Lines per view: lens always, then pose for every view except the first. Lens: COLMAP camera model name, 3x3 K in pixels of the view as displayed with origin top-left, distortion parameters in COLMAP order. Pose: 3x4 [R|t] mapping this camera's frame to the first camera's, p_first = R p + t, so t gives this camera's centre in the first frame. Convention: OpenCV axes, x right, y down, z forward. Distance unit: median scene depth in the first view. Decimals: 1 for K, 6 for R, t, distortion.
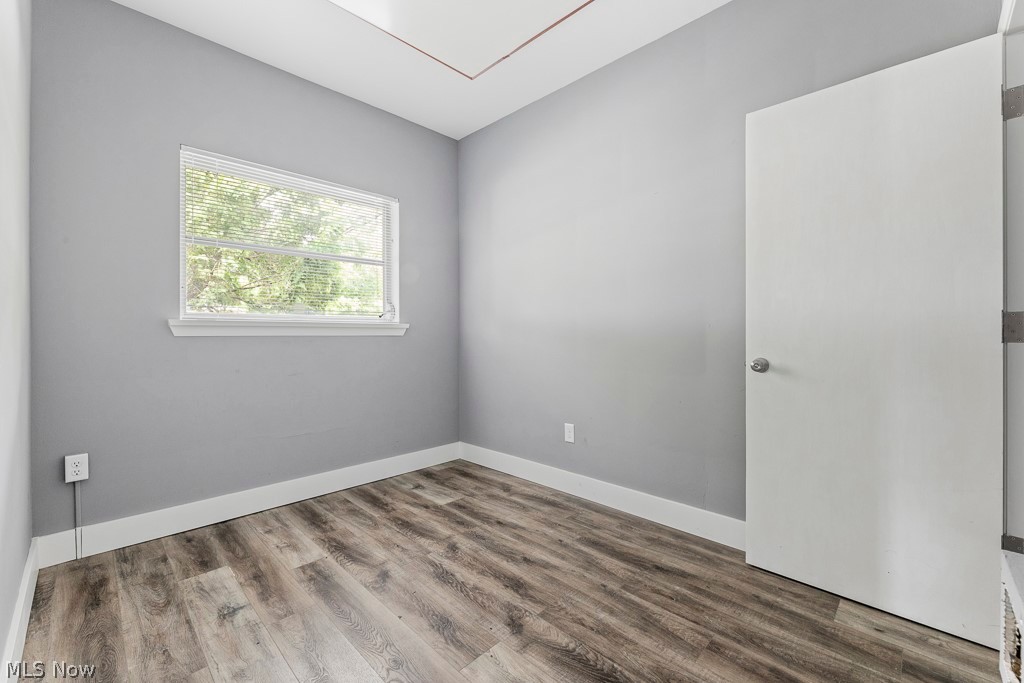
lens RADIAL K [[417.5, 0, 508.0], [0, 417.5, 336.2], [0, 0, 1]] dist [-0.001007, -0.000572]
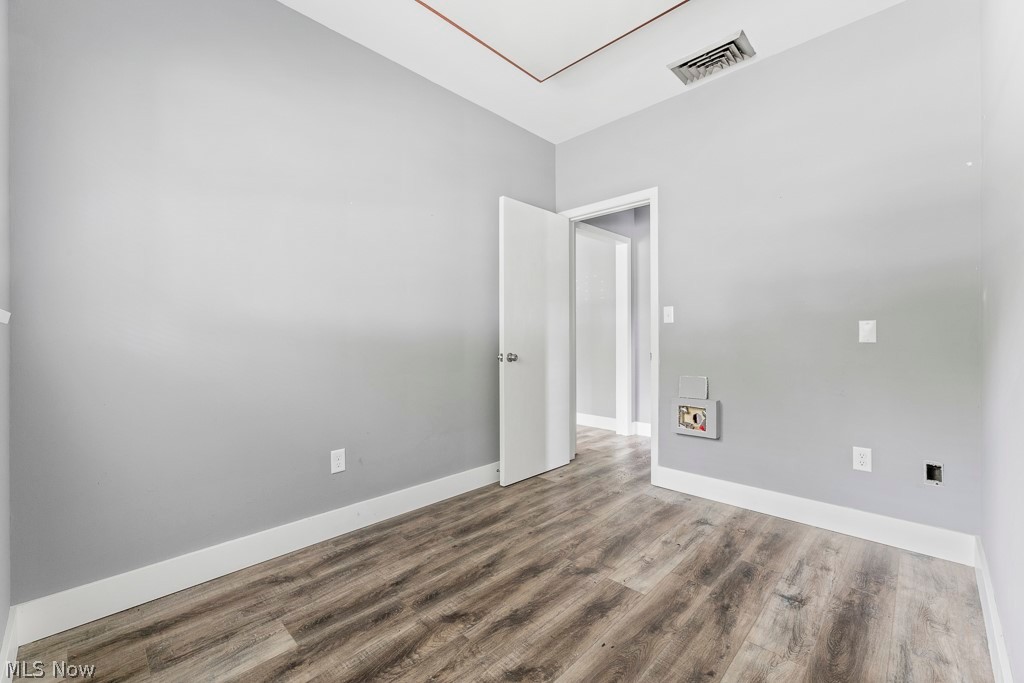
lens RADIAL K [[417.5, 0, 513.1], [0, 417.5, 342.6], [0, 0, 1]] dist [-0.001007, -0.000572]
pose [[-0.002578, -0.007662, 0.999967, -0.870680], [0.012417, 0.999893, 0.007693, 0.000689], [-0.999920, 0.012436, -0.002483, 0.867681]]
